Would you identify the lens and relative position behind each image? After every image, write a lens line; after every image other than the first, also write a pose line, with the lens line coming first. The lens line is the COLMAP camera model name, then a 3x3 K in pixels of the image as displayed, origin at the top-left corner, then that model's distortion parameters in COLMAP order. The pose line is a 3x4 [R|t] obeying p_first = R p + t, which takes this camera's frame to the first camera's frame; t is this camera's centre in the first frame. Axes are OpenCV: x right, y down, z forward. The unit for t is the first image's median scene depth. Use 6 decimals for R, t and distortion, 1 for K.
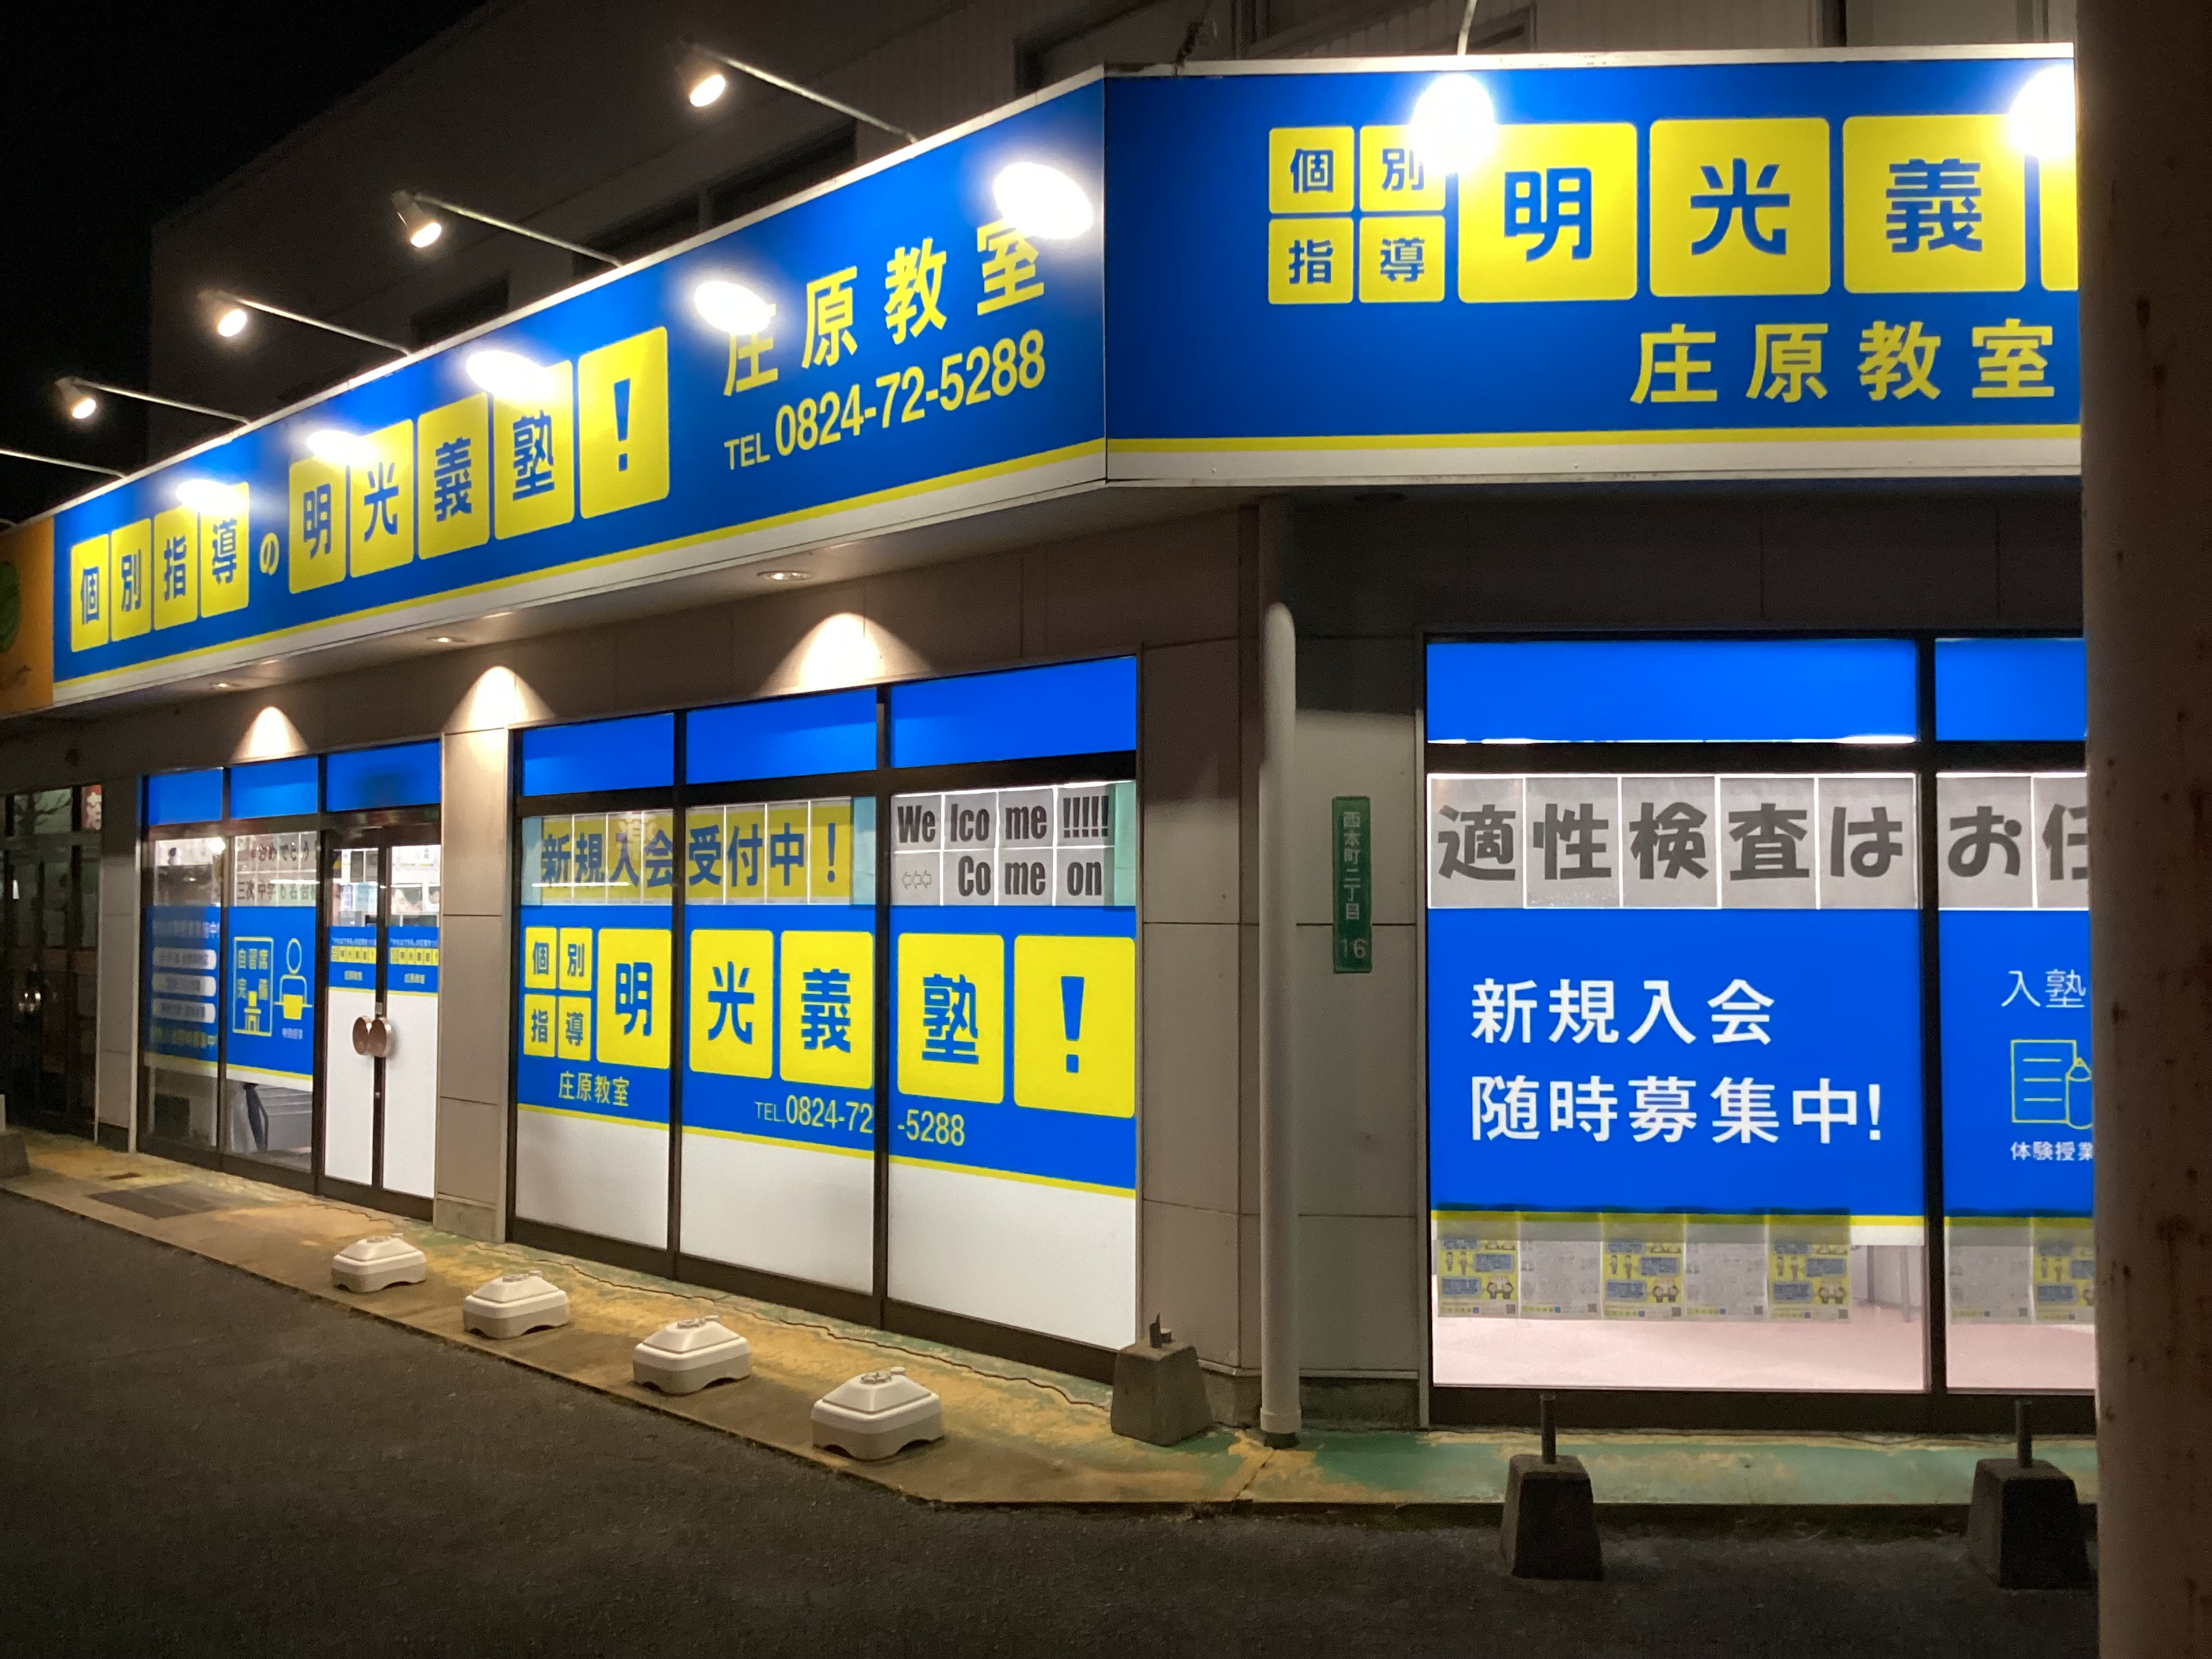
lens RADIAL K [[1978.3, 0, 1106.0], [0, 1978.3, 829.5], [0, 0, 1]] dist [0.149411, -0.334078]
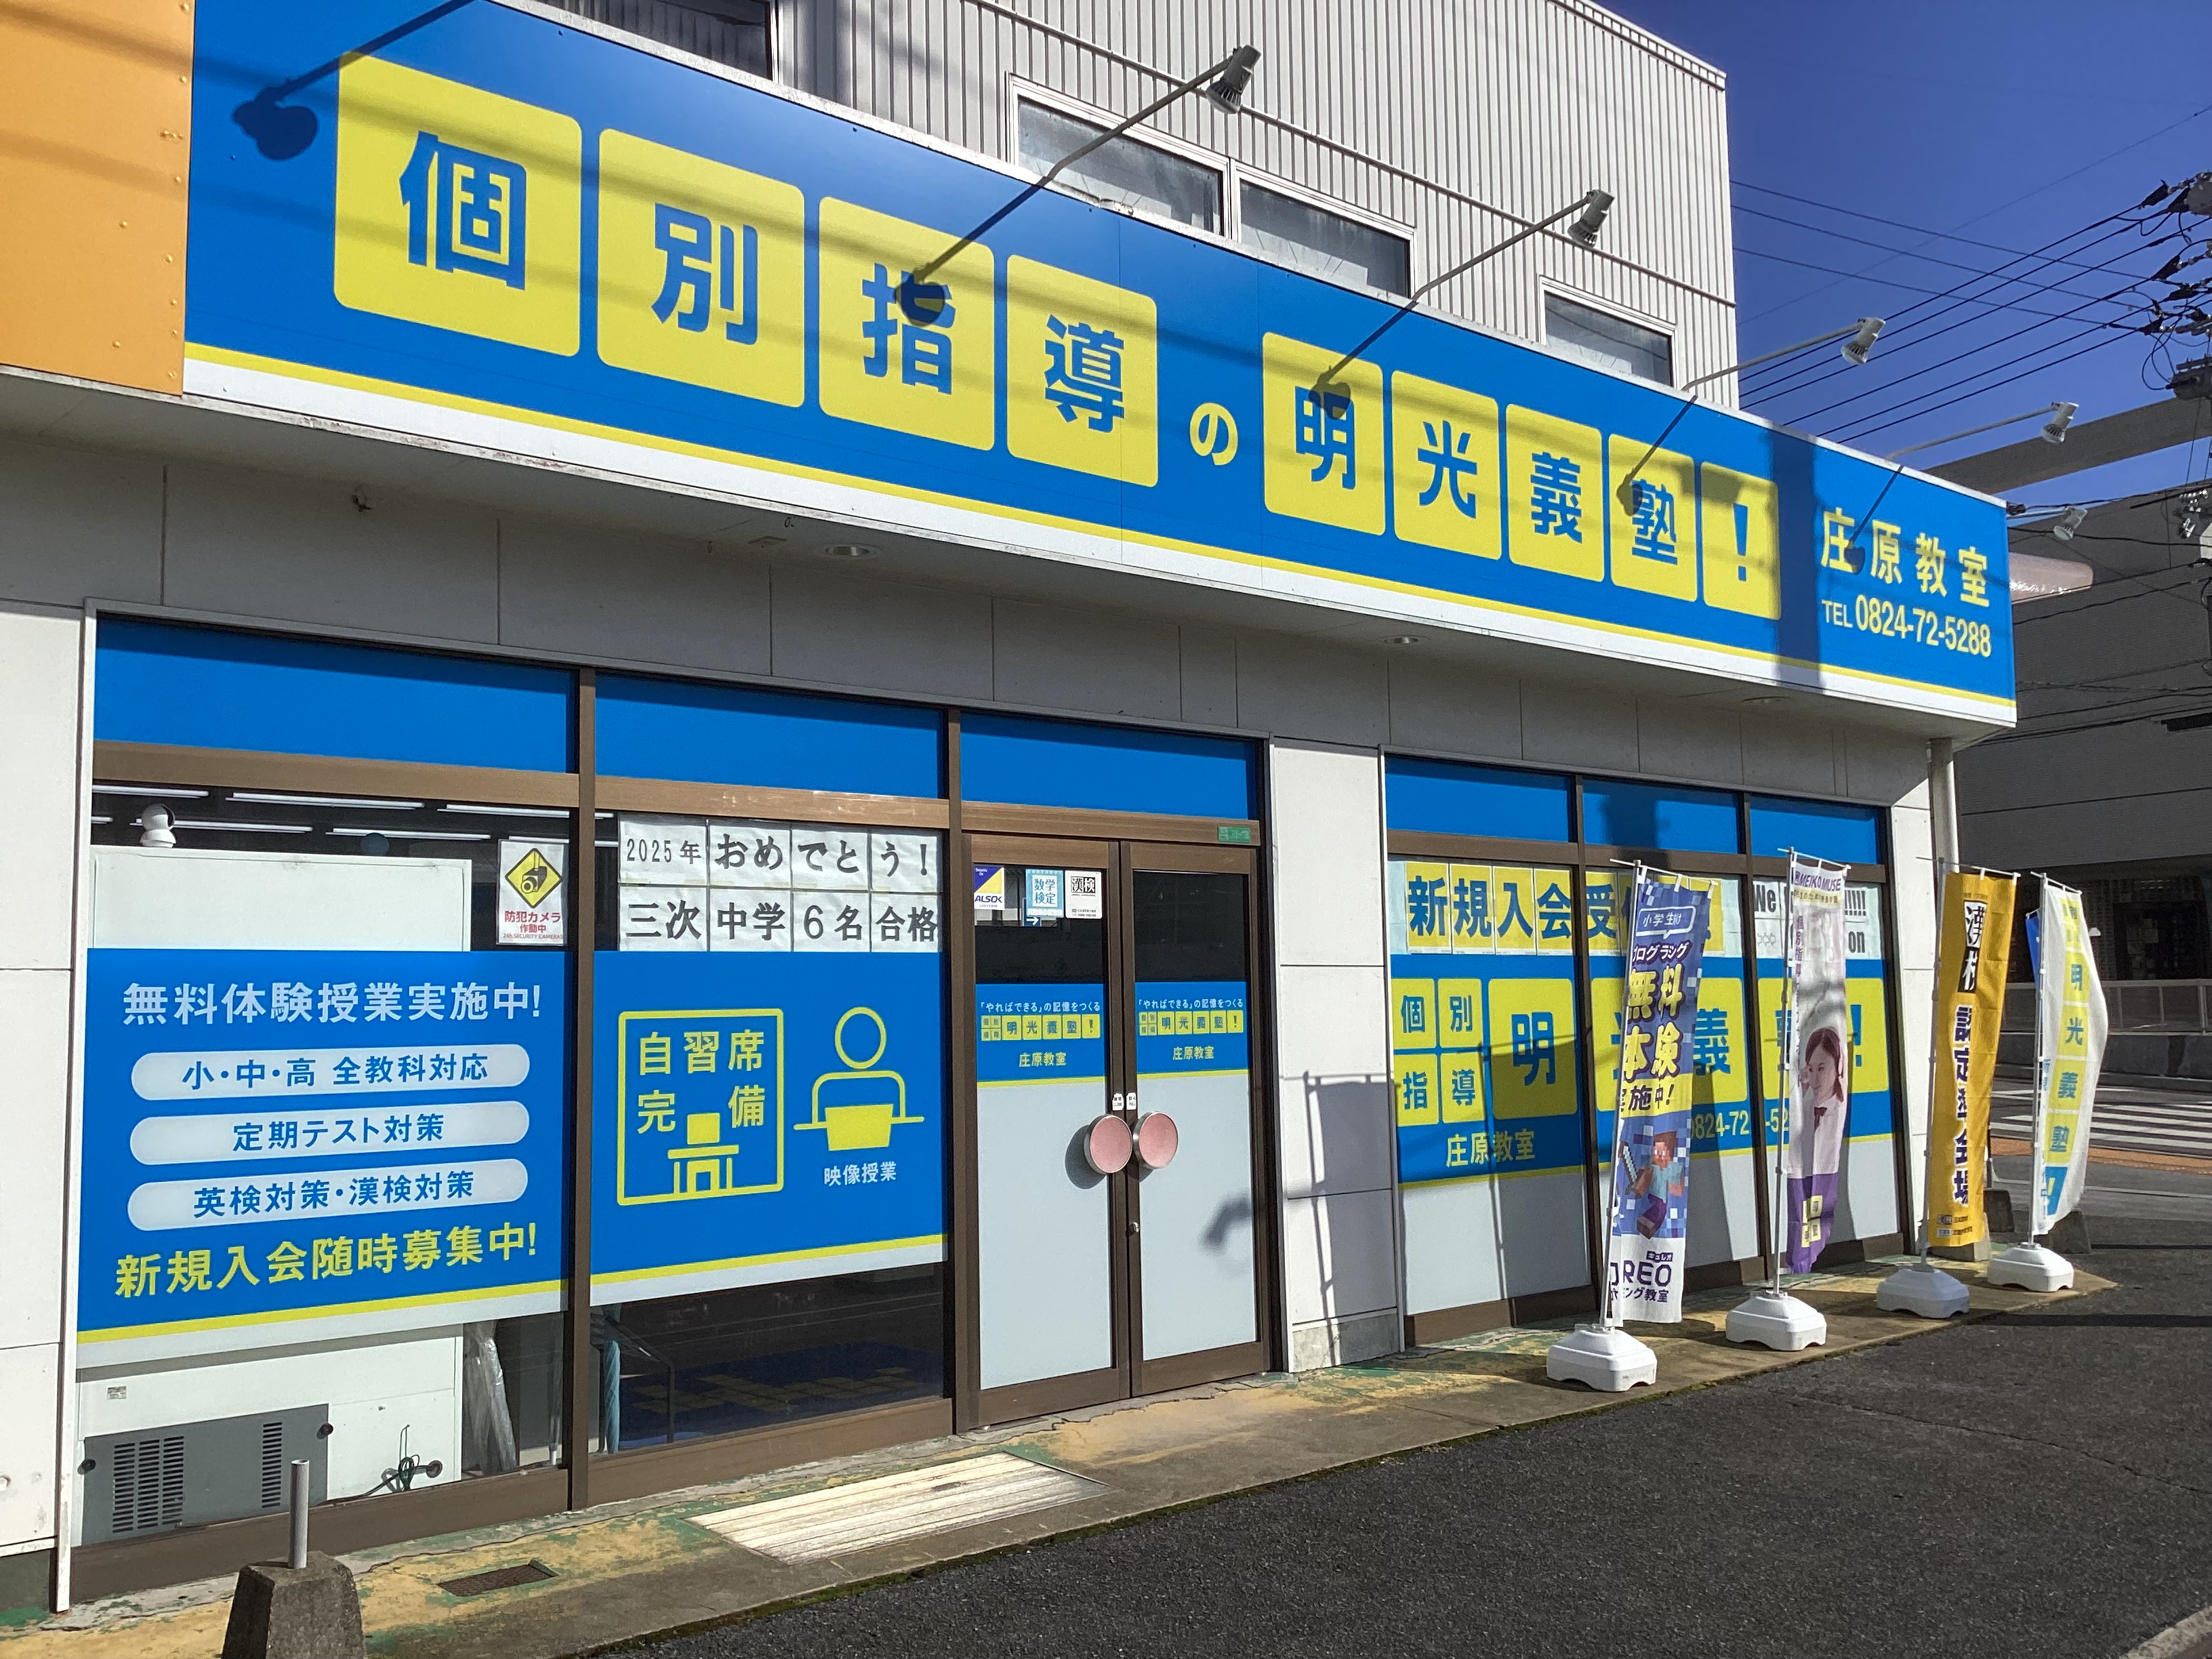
lens RADIAL K [[1978.3, 0, 1106.0], [0, 1978.3, 829.5], [0, 0, 1]] dist [0.149411, -0.334078]
pose [[0.051876, 0.088611, 0.994715, -1.435439], [-0.019424, 0.995957, -0.087708, 0.076577], [-0.998465, -0.014771, 0.053387, 1.327488]]
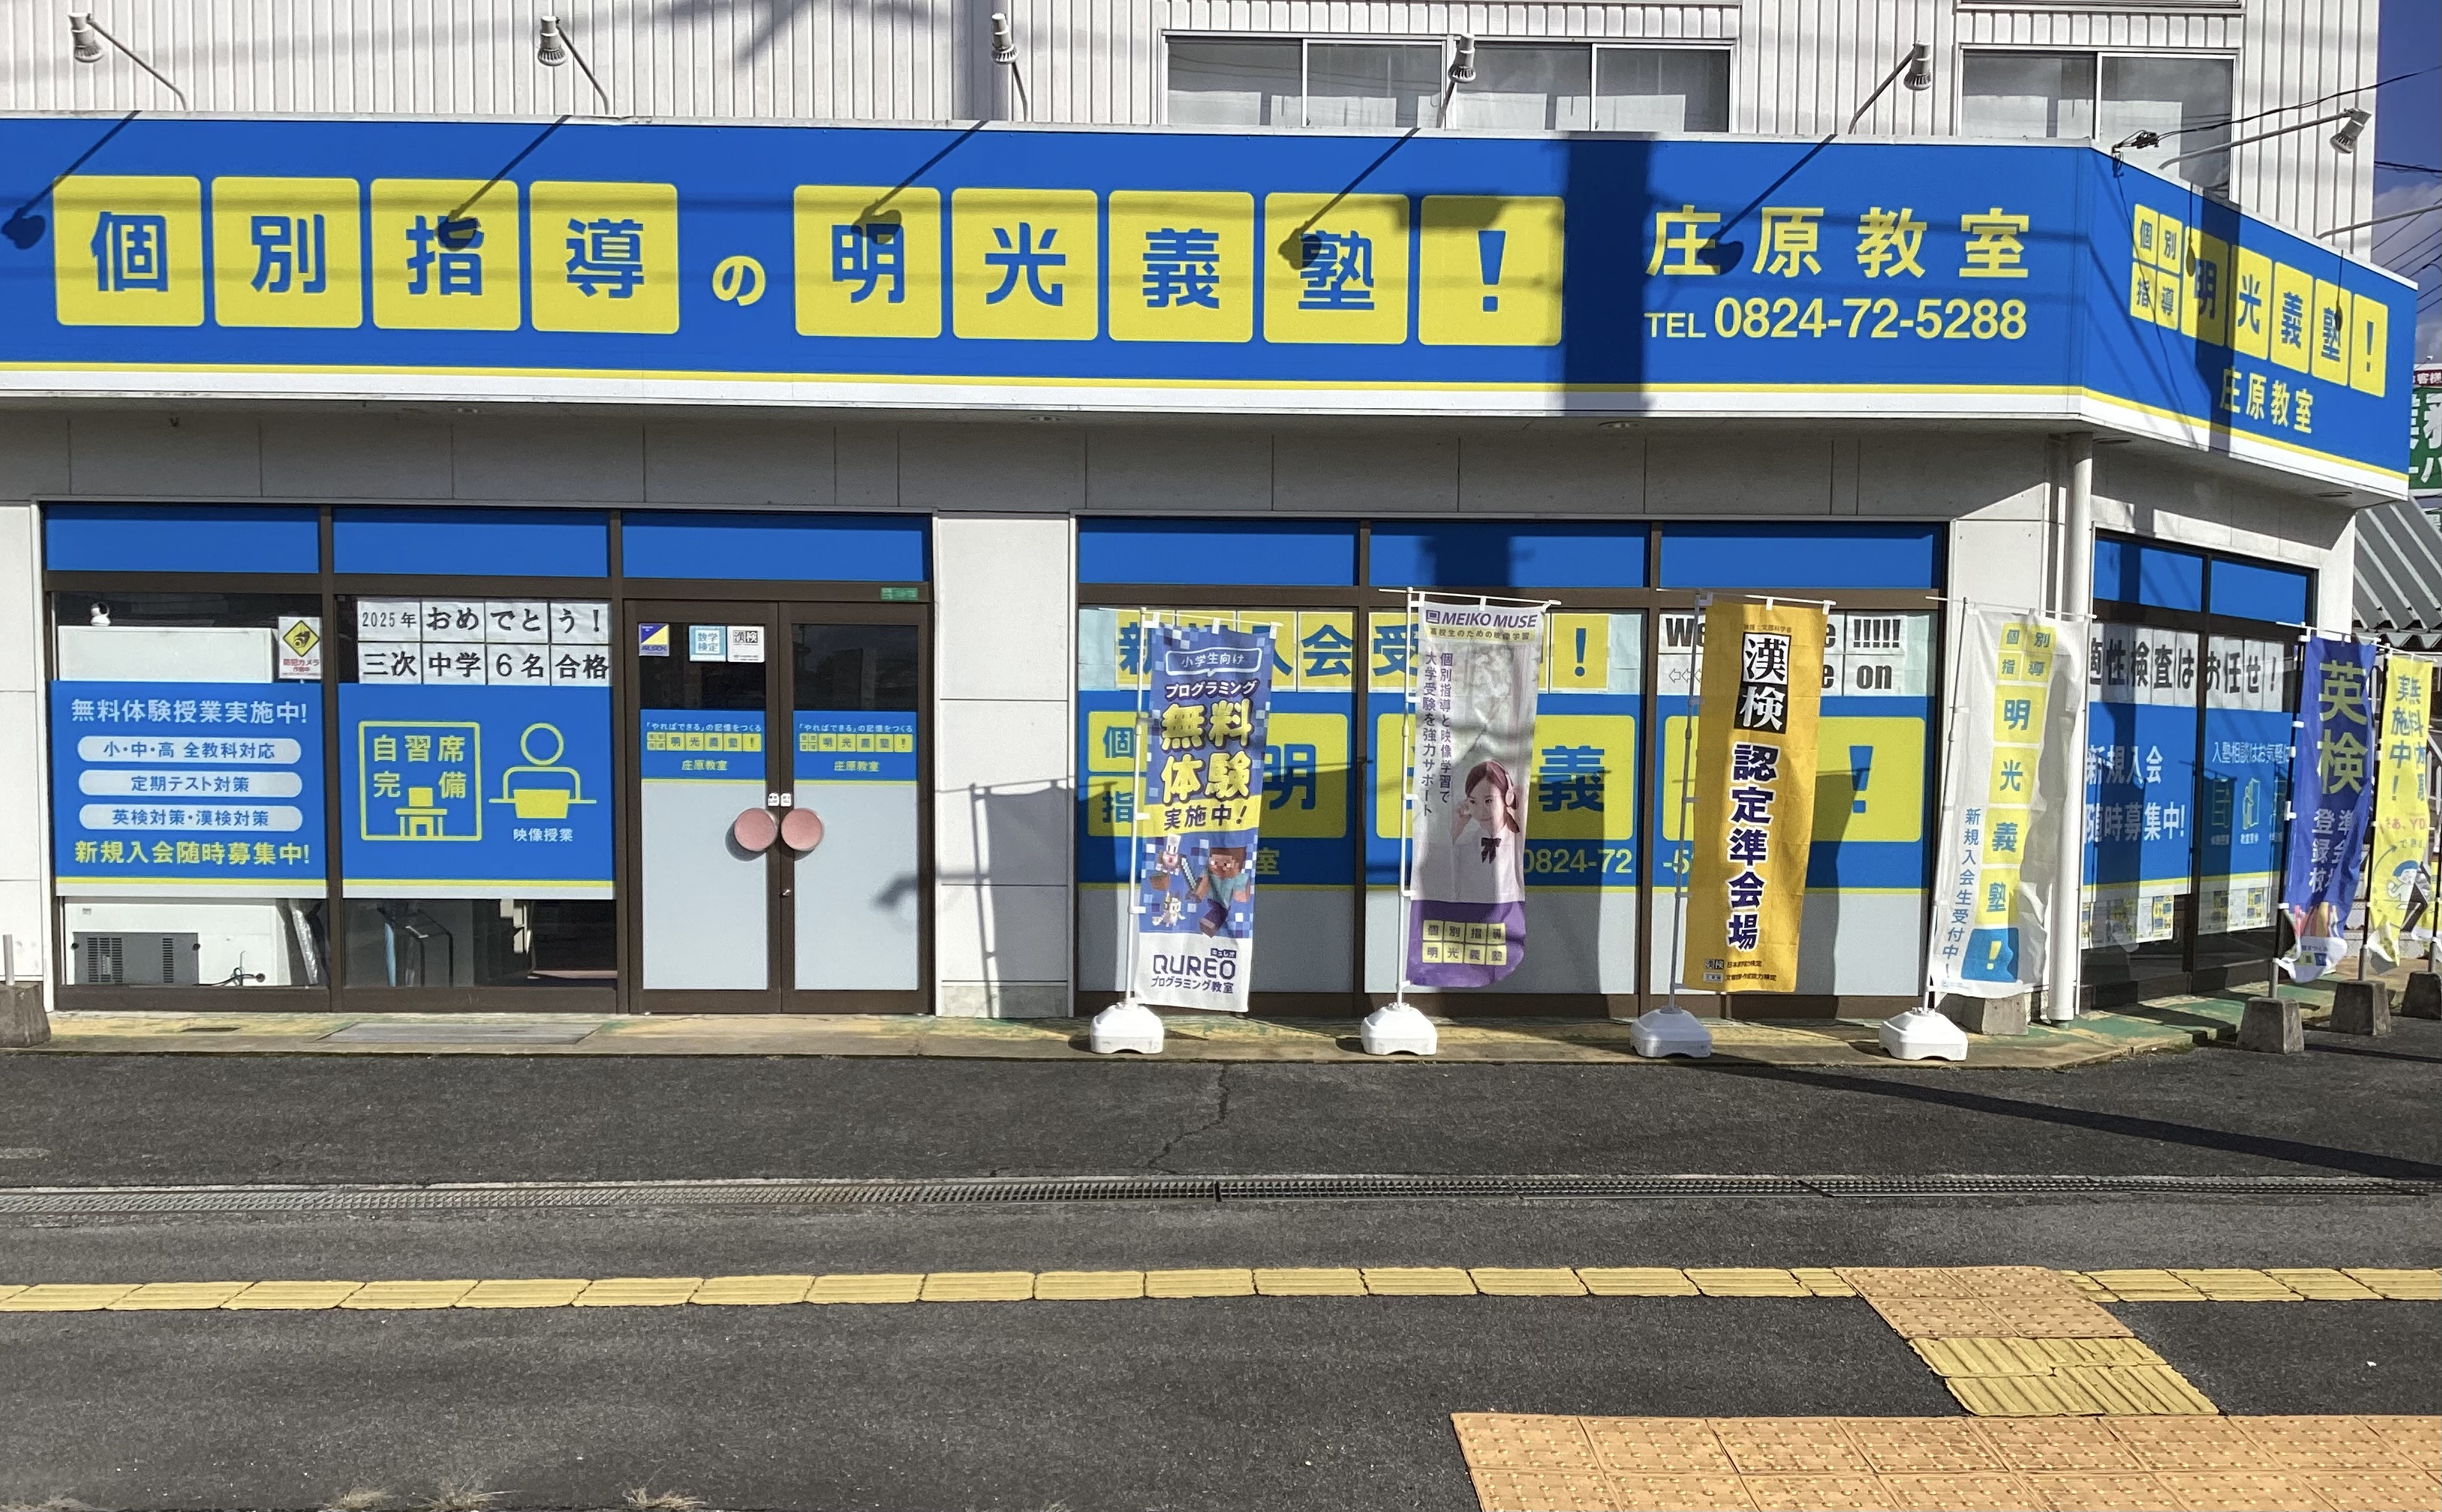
lens RADIAL K [[2155.5, 0, 1223.7], [0, 2155.5, 906.3], [0, 0, 1]] dist [0.115362, -0.241642]
pose [[0.682614, -0.042816, 0.729524, -1.300789], [-0.034388, 0.995294, 0.090591, 0.055806], [-0.729970, -0.086925, 0.677929, 0.232980]]
